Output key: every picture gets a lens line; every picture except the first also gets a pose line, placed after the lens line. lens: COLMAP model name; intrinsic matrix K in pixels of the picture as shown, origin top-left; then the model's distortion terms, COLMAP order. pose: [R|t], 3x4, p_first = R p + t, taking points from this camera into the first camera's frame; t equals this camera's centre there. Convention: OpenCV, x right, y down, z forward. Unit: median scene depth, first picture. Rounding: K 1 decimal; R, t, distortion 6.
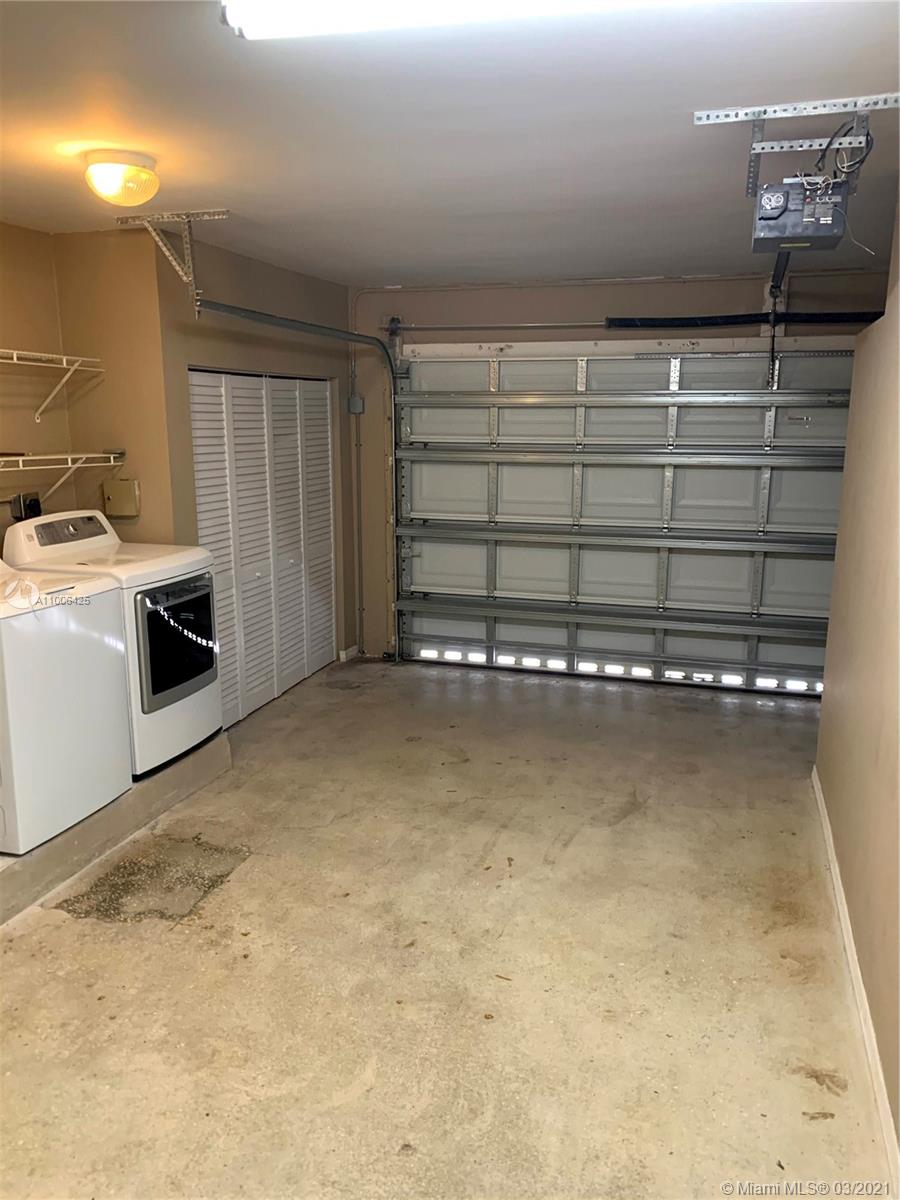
lens RADIAL K [[914.1, 0, 457.5], [0, 914.1, 608.0], [0, 0, 1]] dist [0.039408, -0.040050]
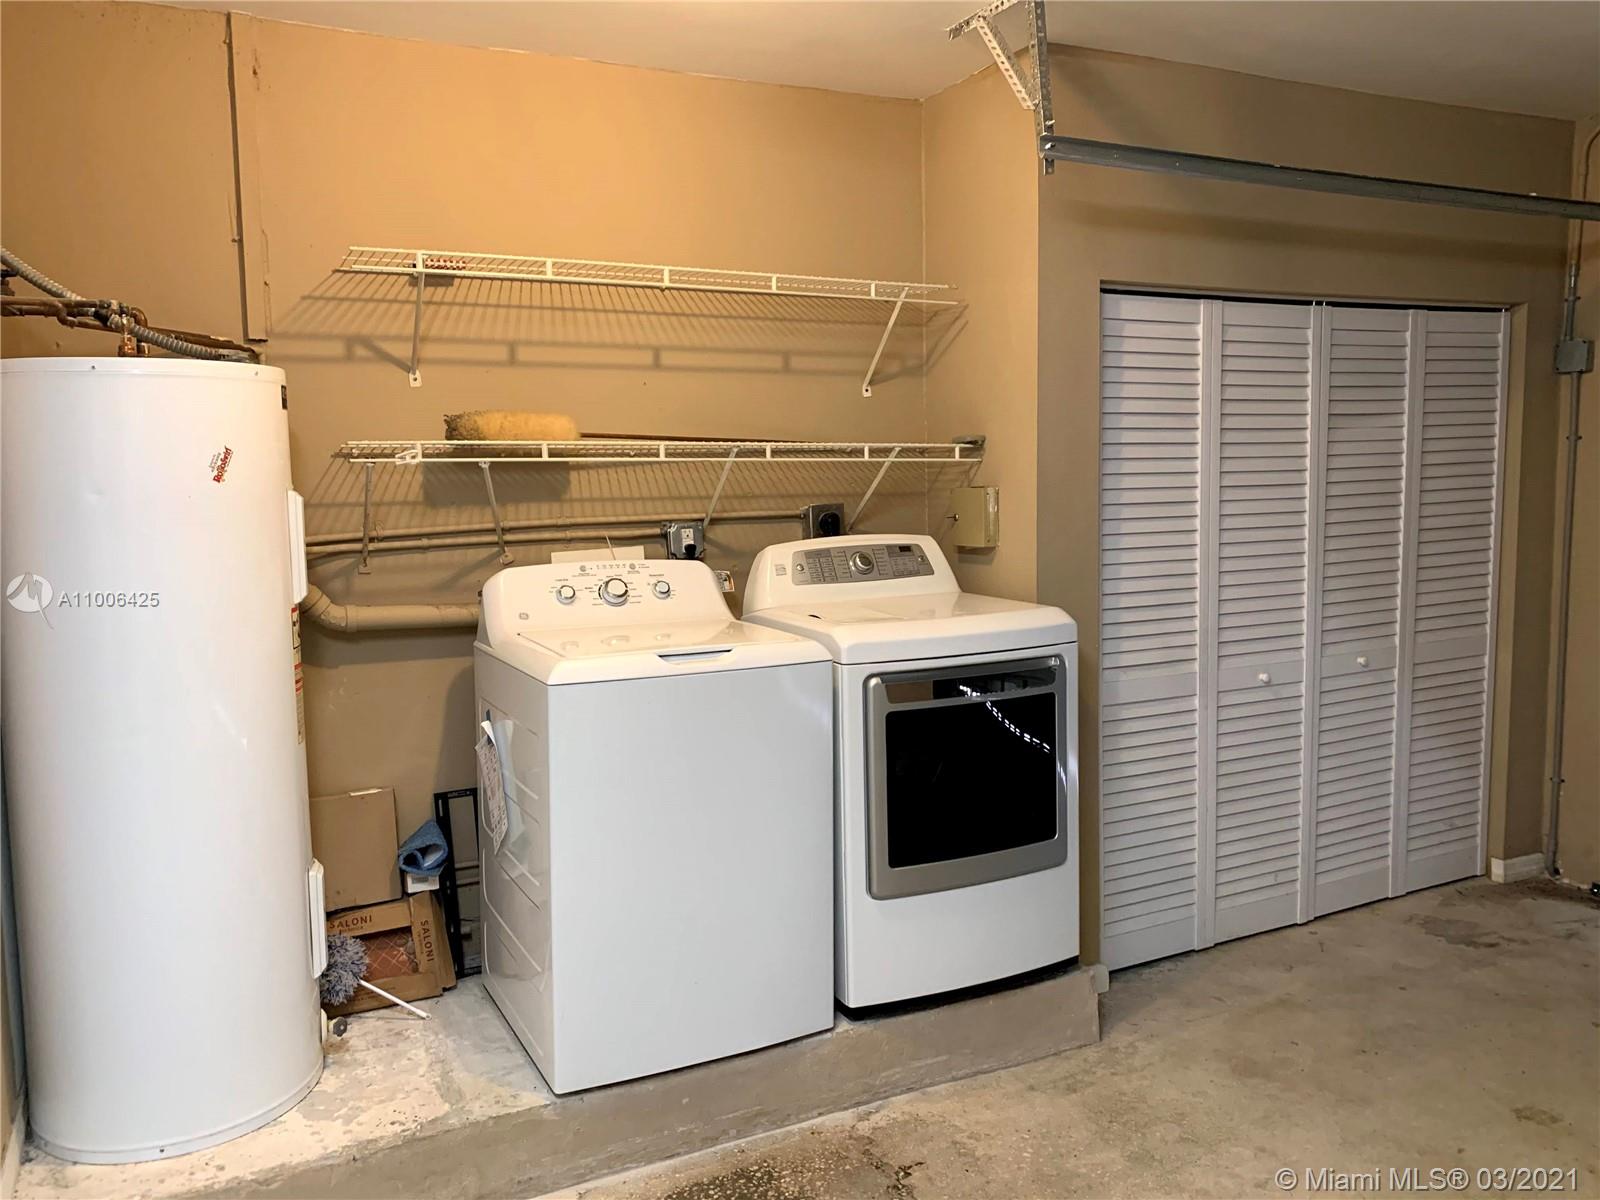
lens RADIAL K [[1218.8, 0, 789.7], [0, 1218.8, 585.8], [0, 0, 1]] dist [0.039408, -0.040050]
pose [[0.679017, 0.053969, -0.732136, 0.128032], [-0.130536, 0.990278, -0.048067, -0.023608], [0.722424, 0.128208, 0.679460, 0.388738]]
